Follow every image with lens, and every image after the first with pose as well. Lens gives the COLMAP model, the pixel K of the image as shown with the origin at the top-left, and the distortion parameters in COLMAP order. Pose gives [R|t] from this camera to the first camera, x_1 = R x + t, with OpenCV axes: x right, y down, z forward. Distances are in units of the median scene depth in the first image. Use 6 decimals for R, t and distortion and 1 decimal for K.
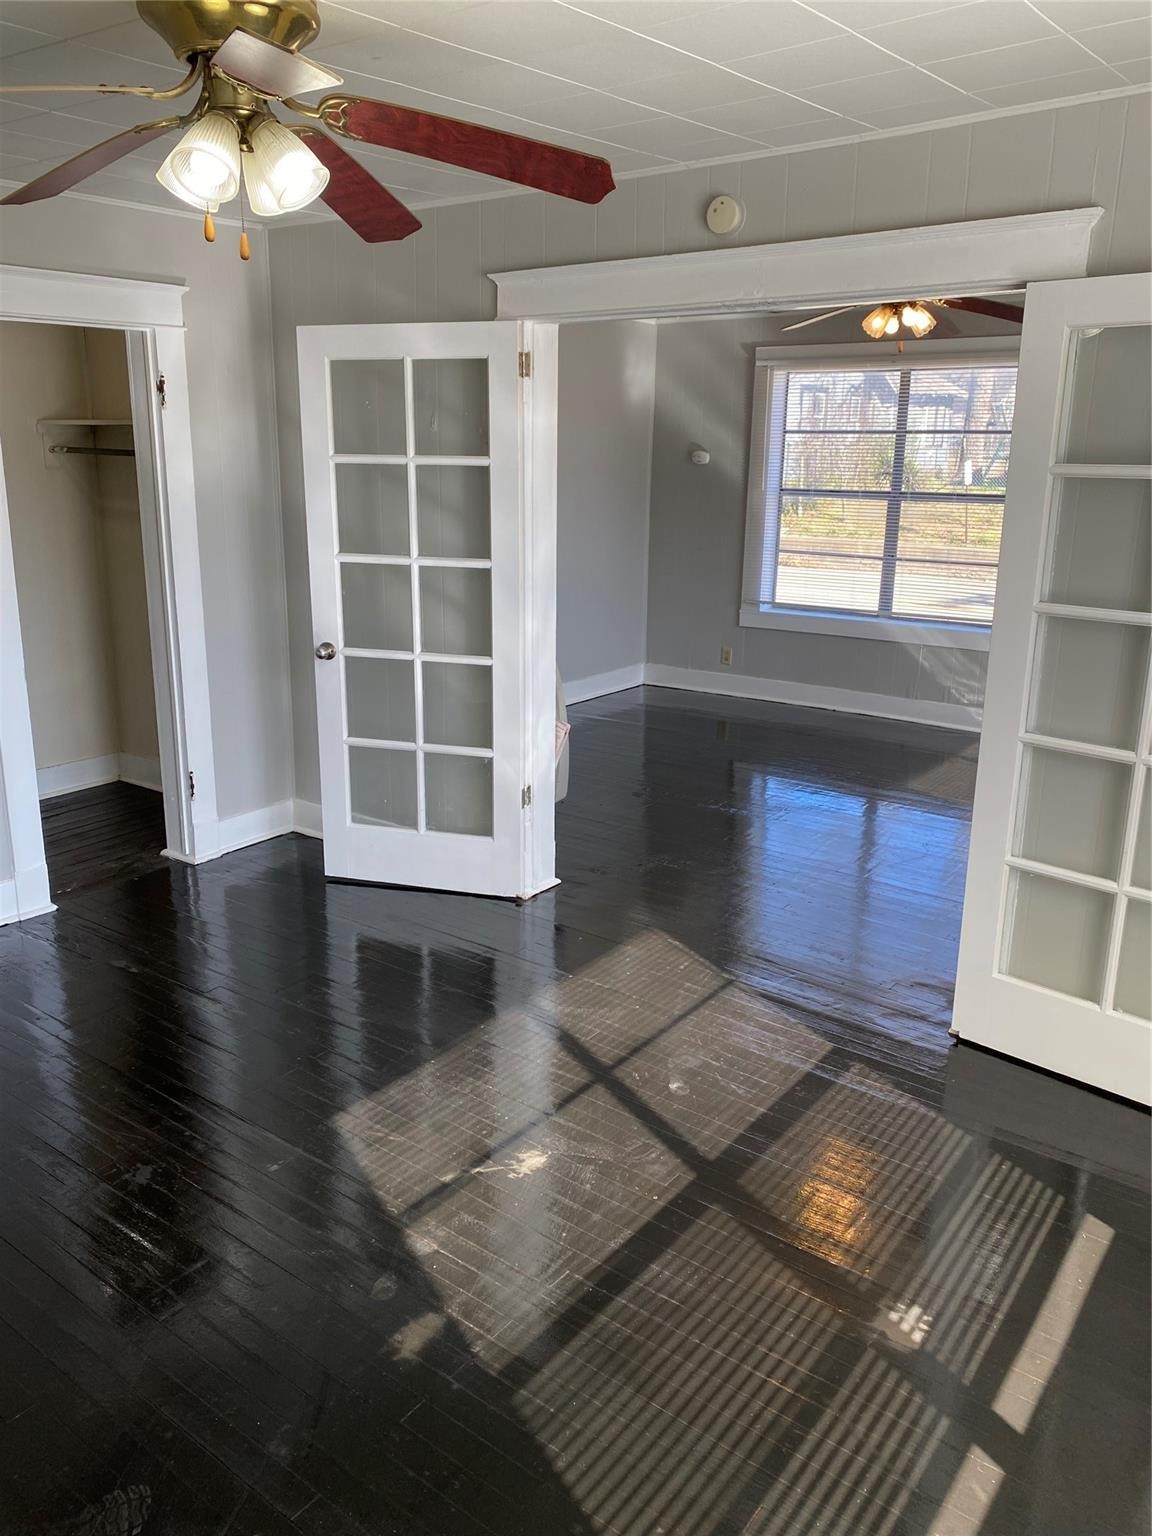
lens RADIAL K [[1179.6, 0, 572.8], [0, 1179.6, 764.8], [0, 0, 1]] dist [0.029703, -0.038351]
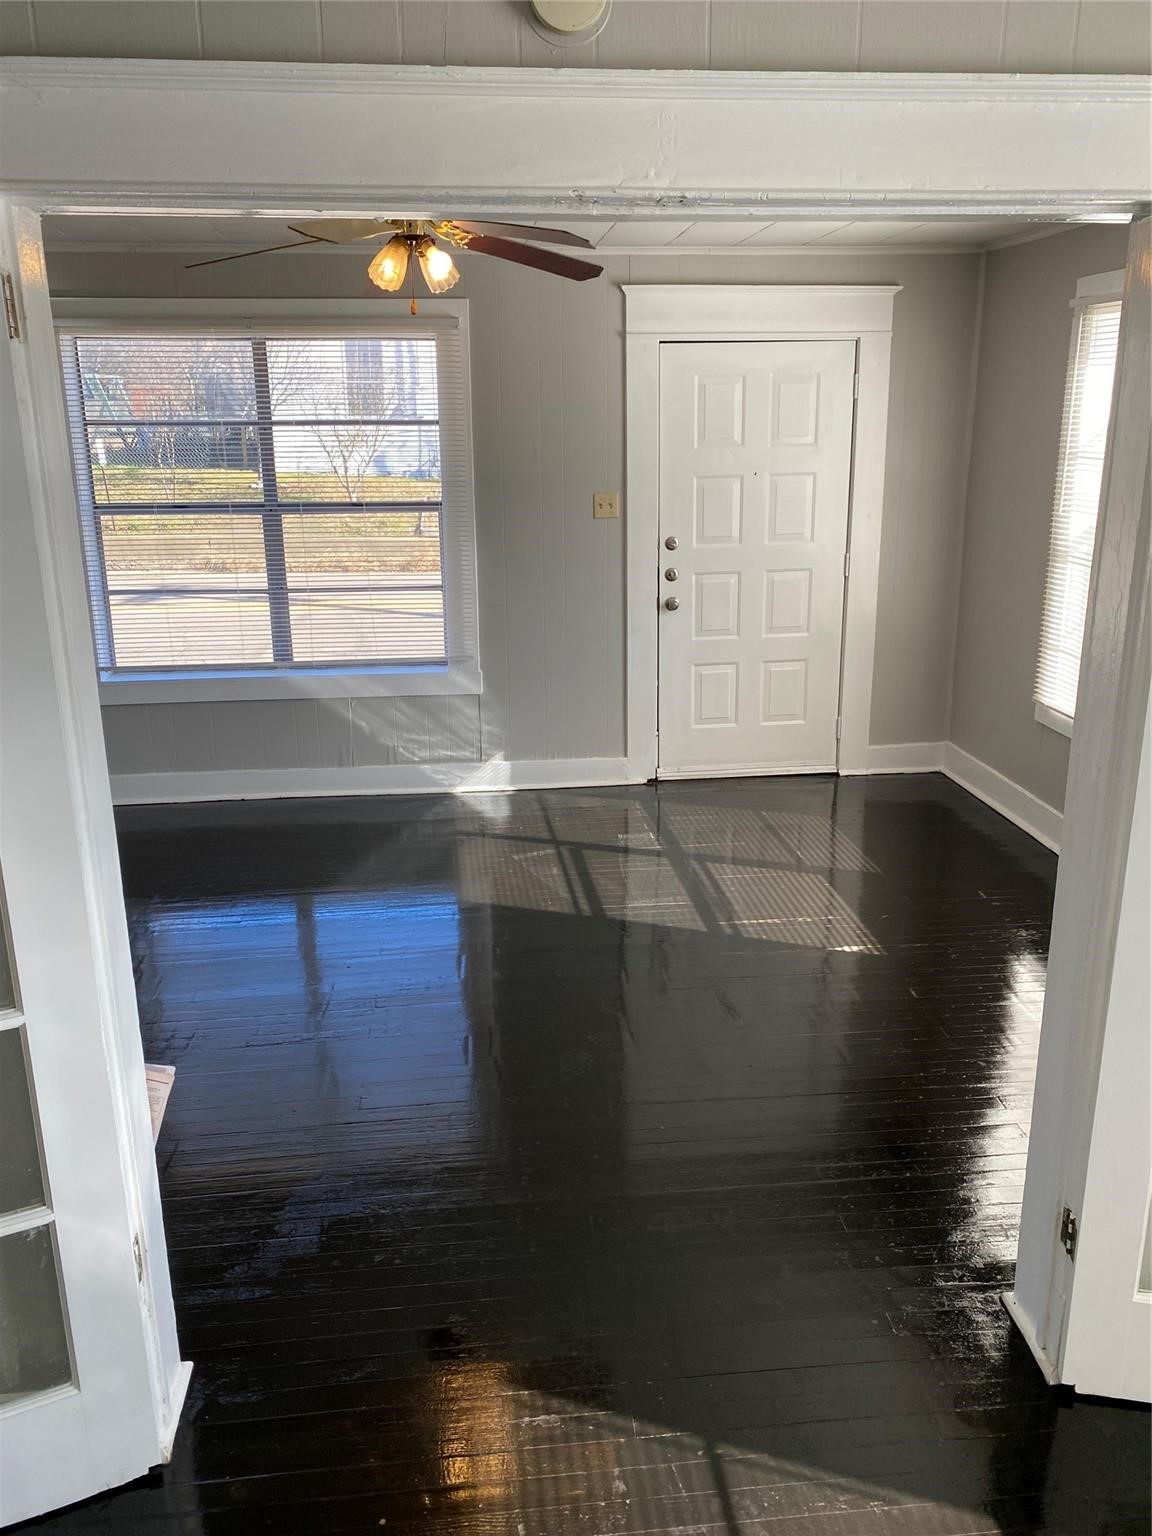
lens RADIAL K [[1179.6, 0, 625.6], [0, 1179.6, 768.6], [0, 0, 1]] dist [0.029703, -0.038351]
pose [[0.710047, -0.212435, 0.671345, -0.172524], [0.192664, 0.975636, 0.104952, -0.169193], [-0.677284, 0.054823, 0.733676, 0.514703]]
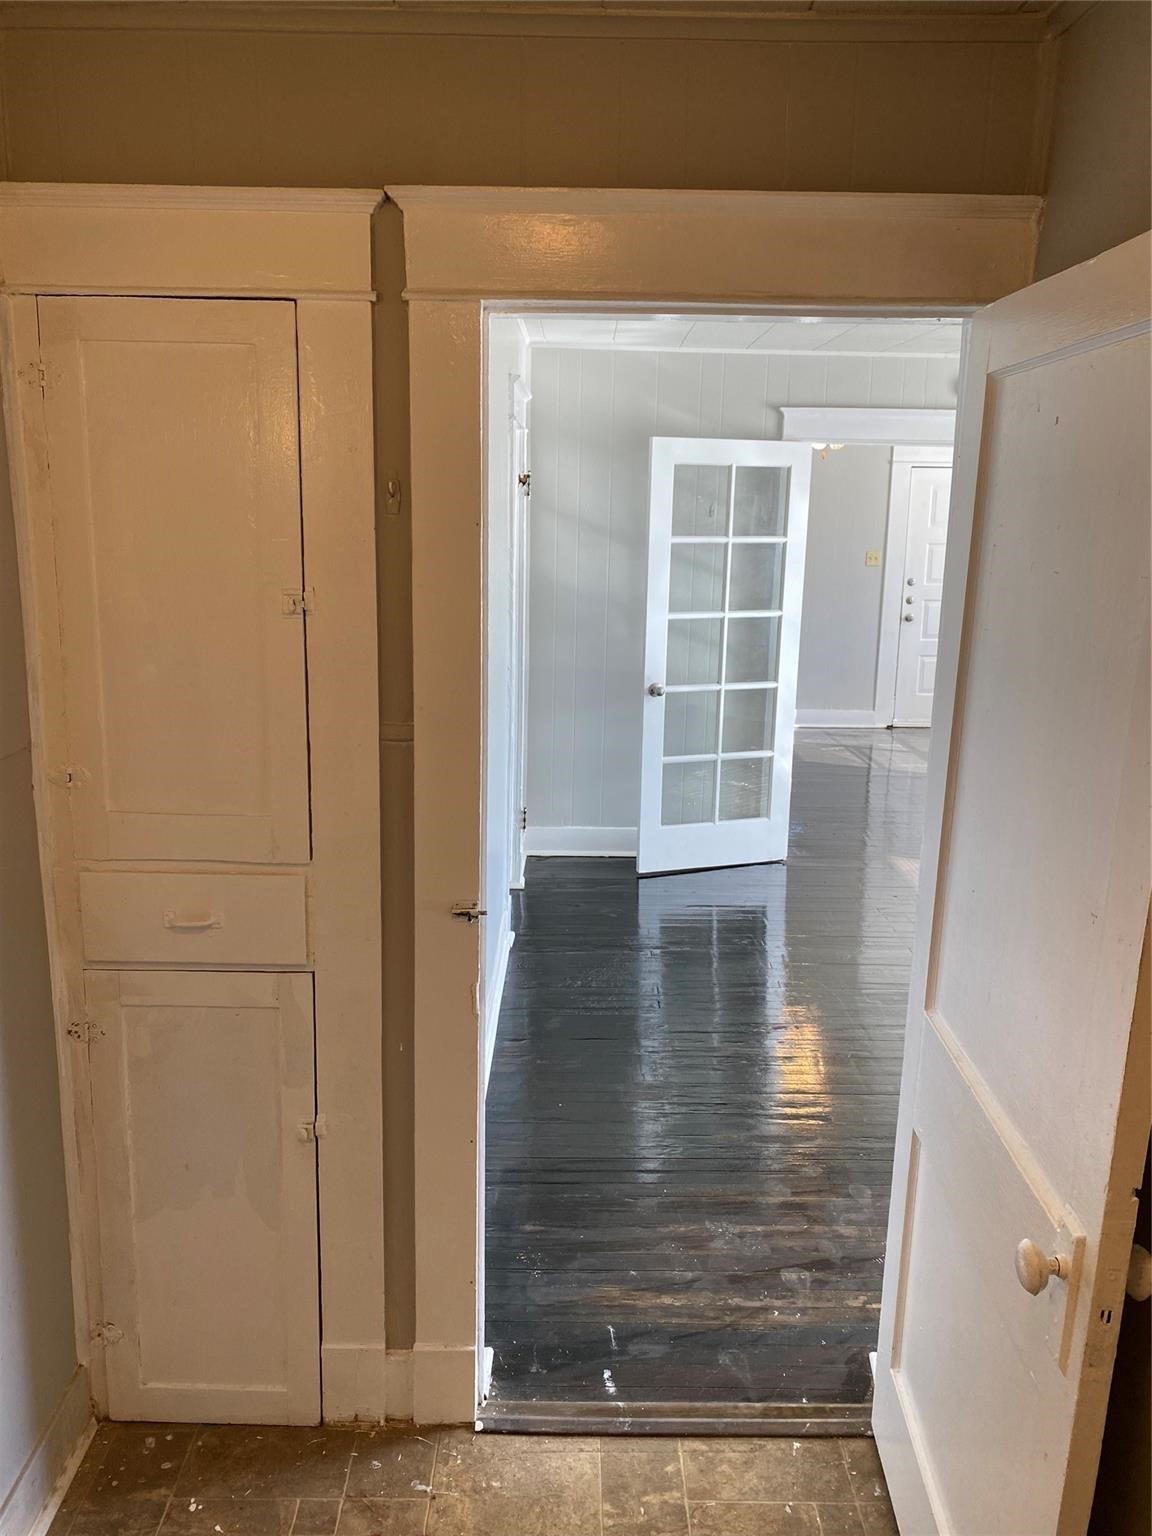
lens RADIAL K [[1179.6, 0, 589.6], [0, 1179.6, 767.4], [0, 0, 1]] dist [0.029703, -0.038351]
pose [[0.795752, -0.125565, 0.592462, -1.018574], [0.148244, 0.988895, 0.010473, -0.038104], [-0.587198, 0.079495, 0.805530, 0.036362]]
